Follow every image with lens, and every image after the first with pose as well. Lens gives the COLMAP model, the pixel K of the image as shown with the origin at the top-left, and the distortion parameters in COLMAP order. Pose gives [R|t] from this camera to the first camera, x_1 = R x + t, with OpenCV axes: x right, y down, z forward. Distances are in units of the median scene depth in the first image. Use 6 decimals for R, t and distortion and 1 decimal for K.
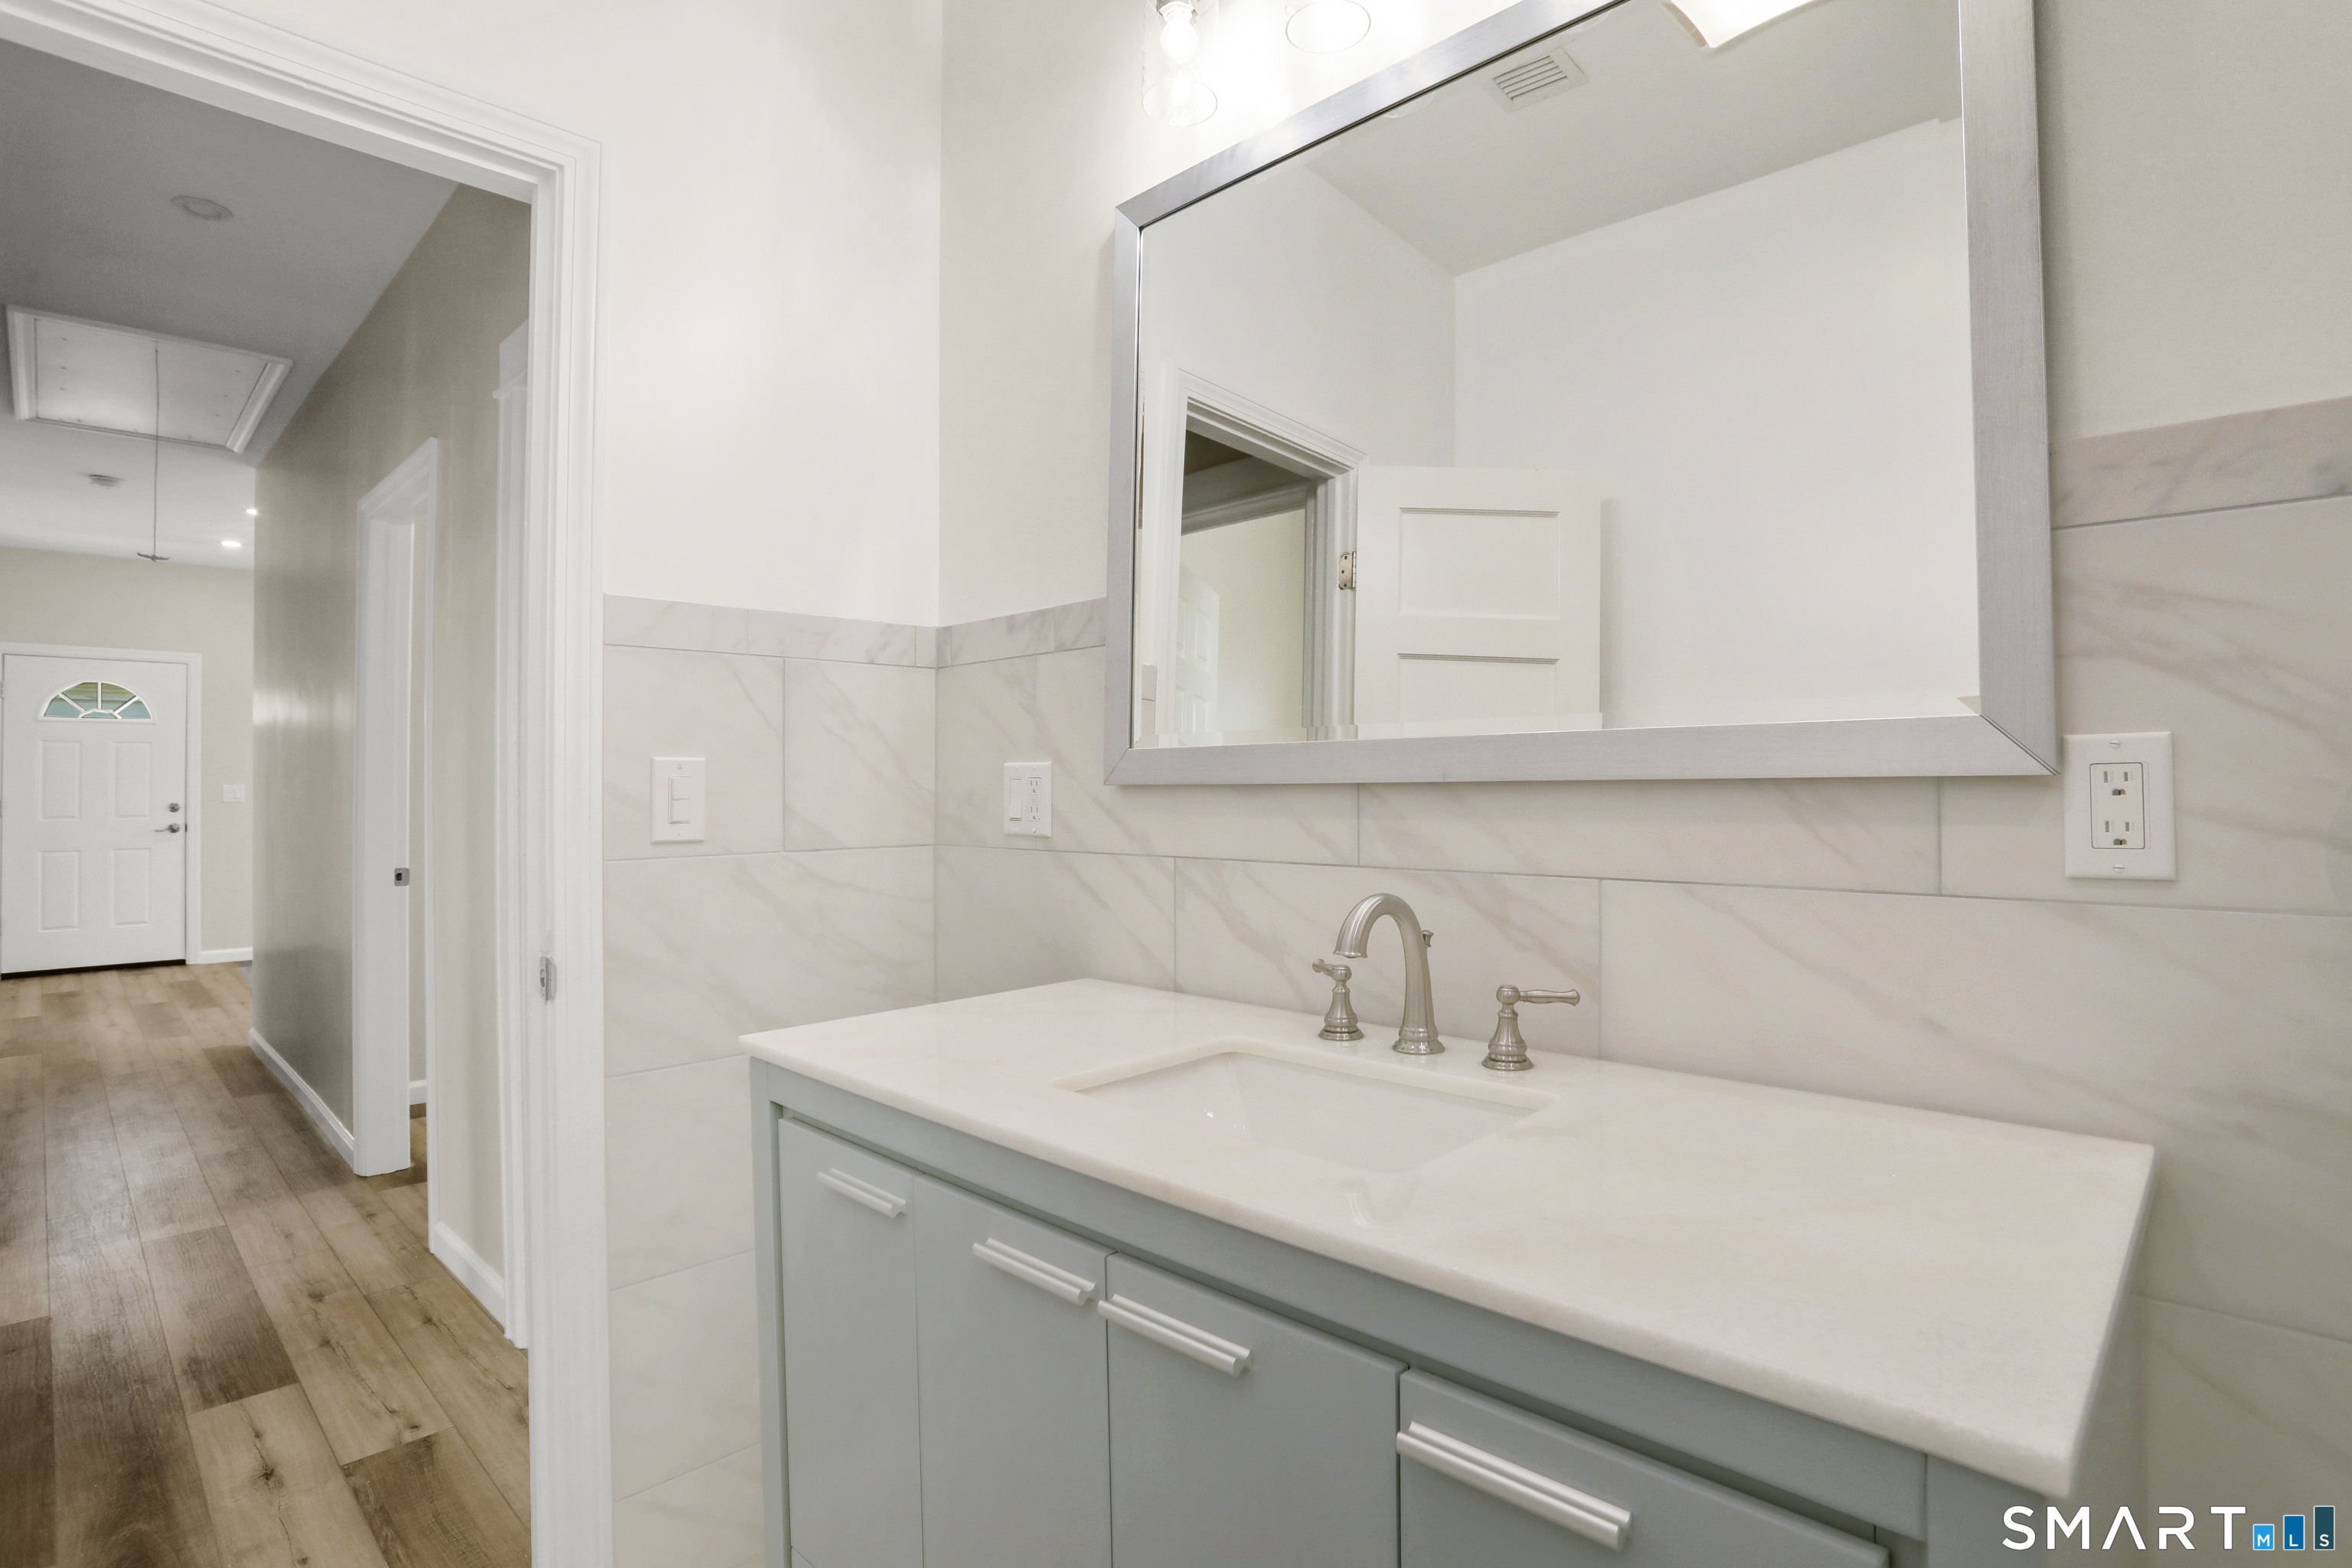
lens RADIAL K [[1157.6, 0, 1181.0], [0, 1157.6, 773.8], [0, 0, 1]] dist [-0.051351, 0.021041]
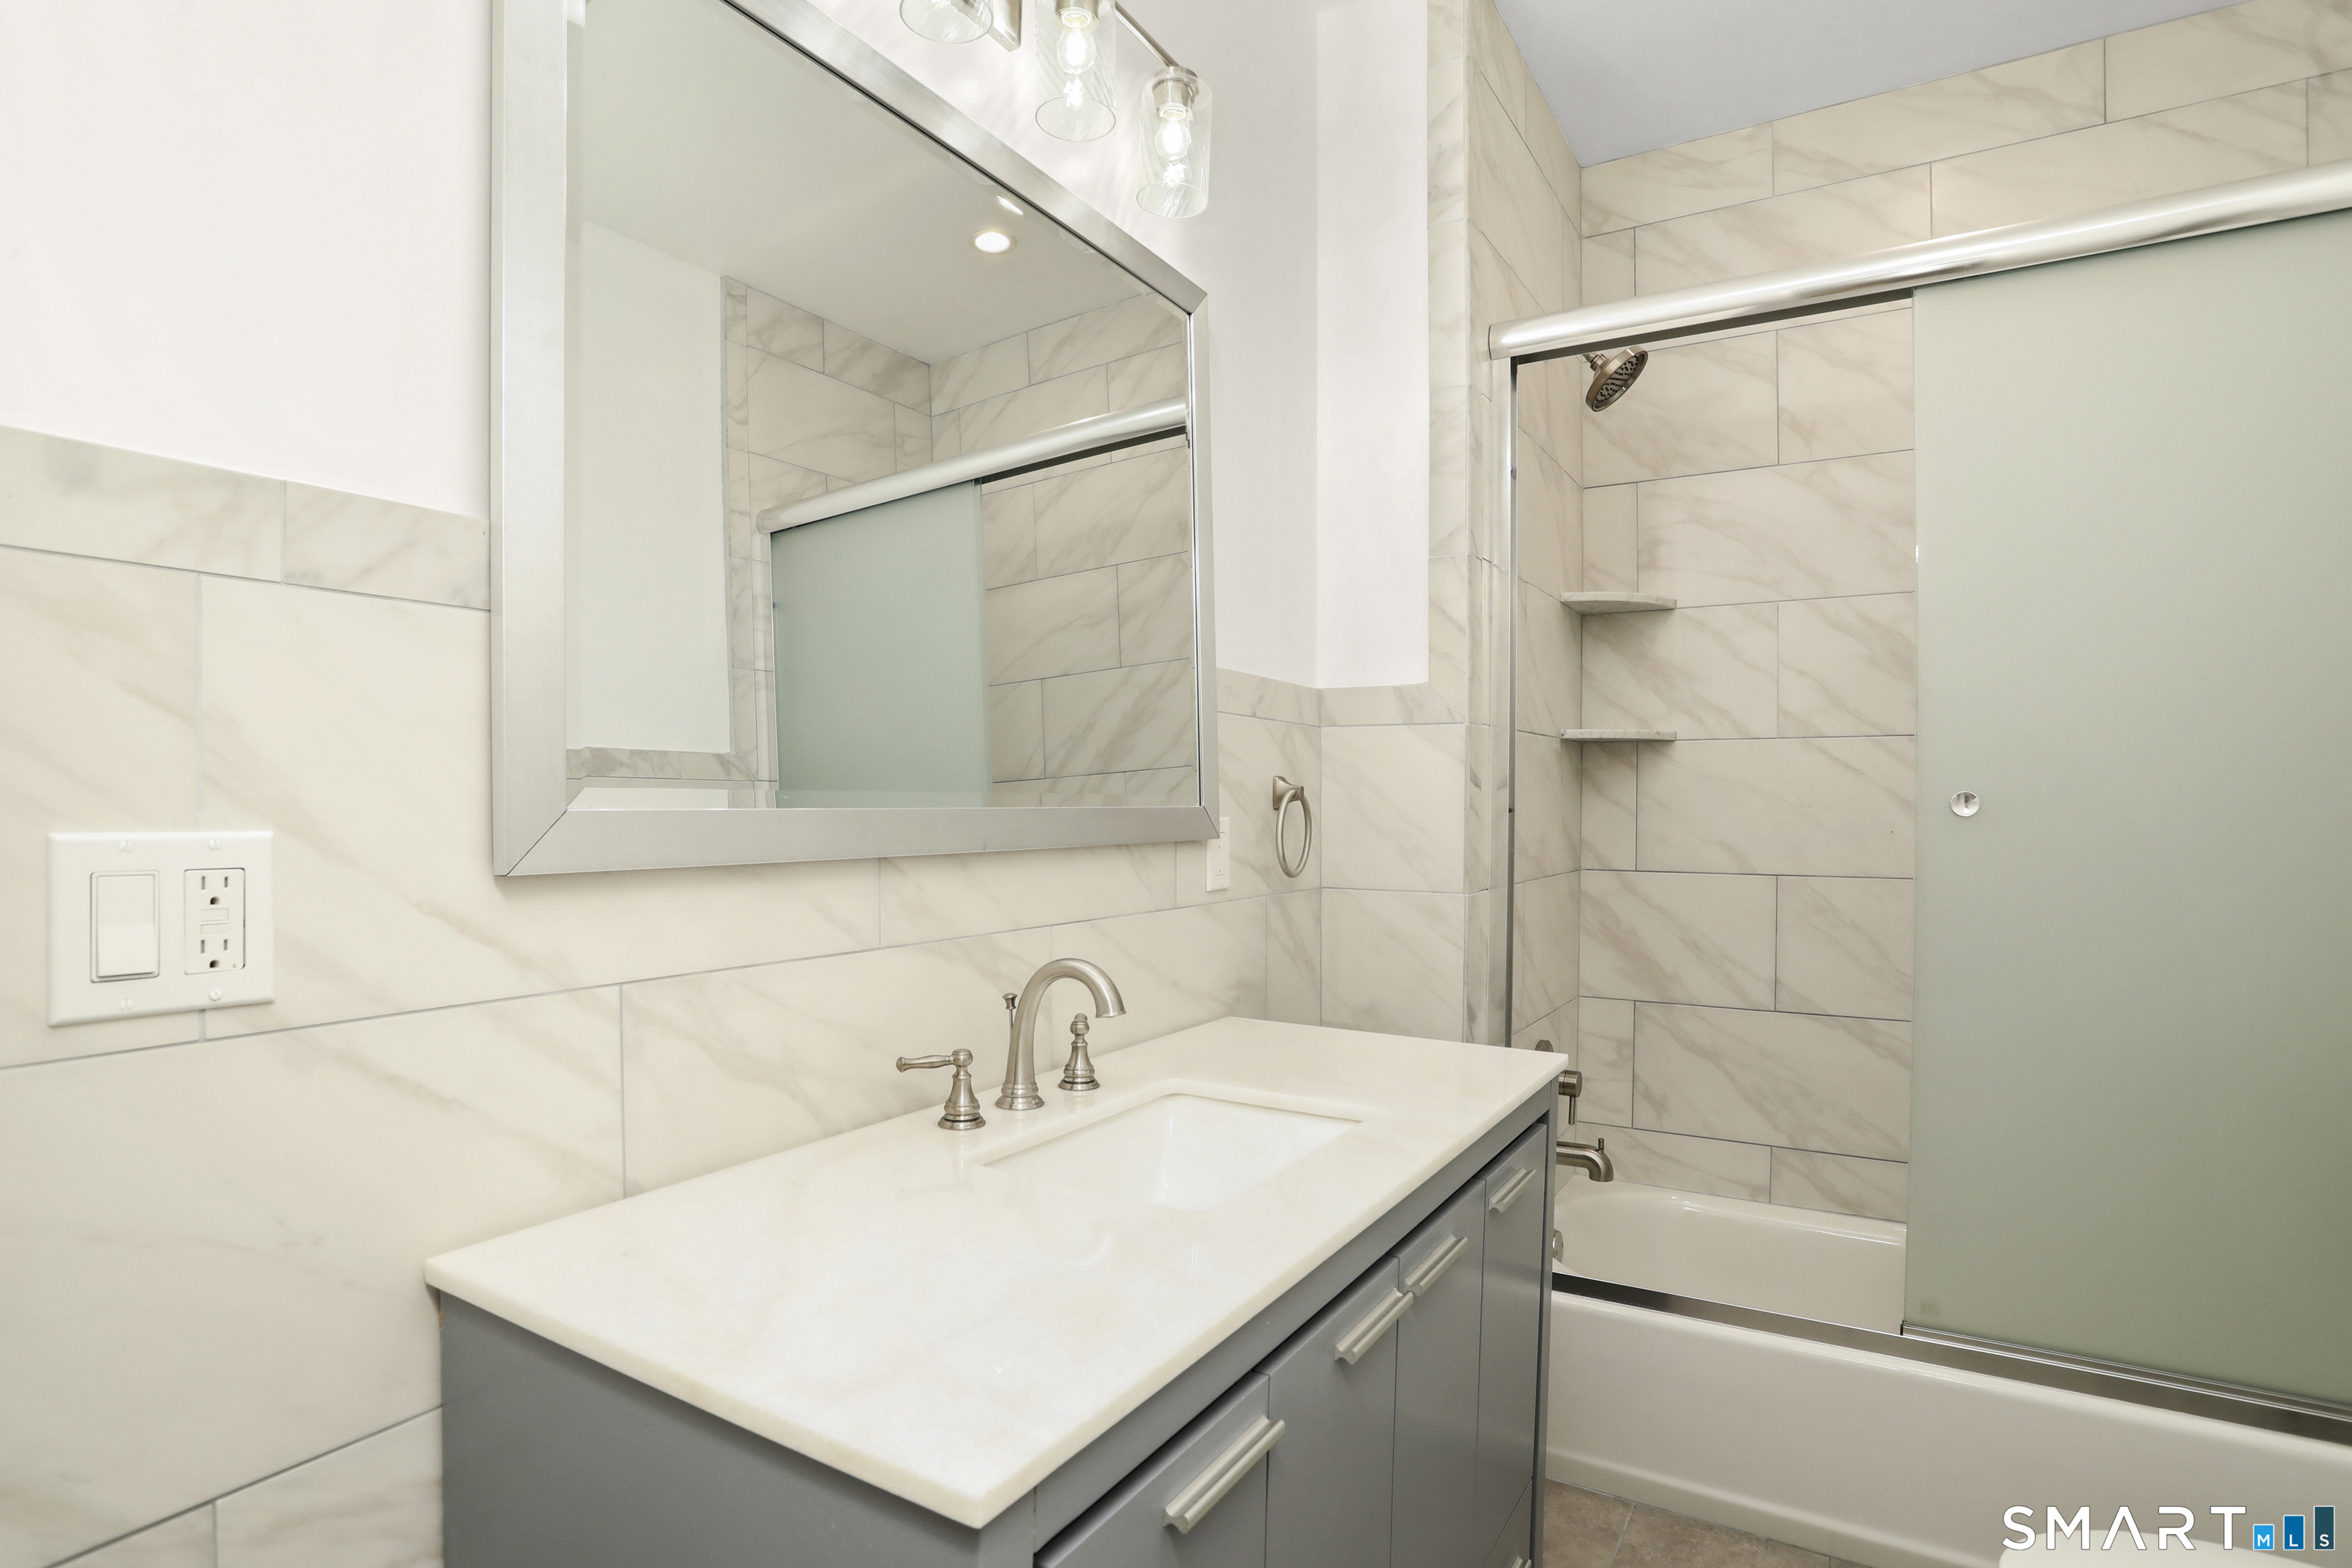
lens RADIAL K [[1187.4, 0, 1192.9], [0, 1187.4, 803.9], [0, 0, 1]] dist [-0.086945, 0.033398]
pose [[-0.227986, 0.013296, 0.973574, -0.683161], [-0.004412, 0.999882, -0.014689, -0.016963], [-0.973654, -0.007645, -0.227901, 0.840289]]
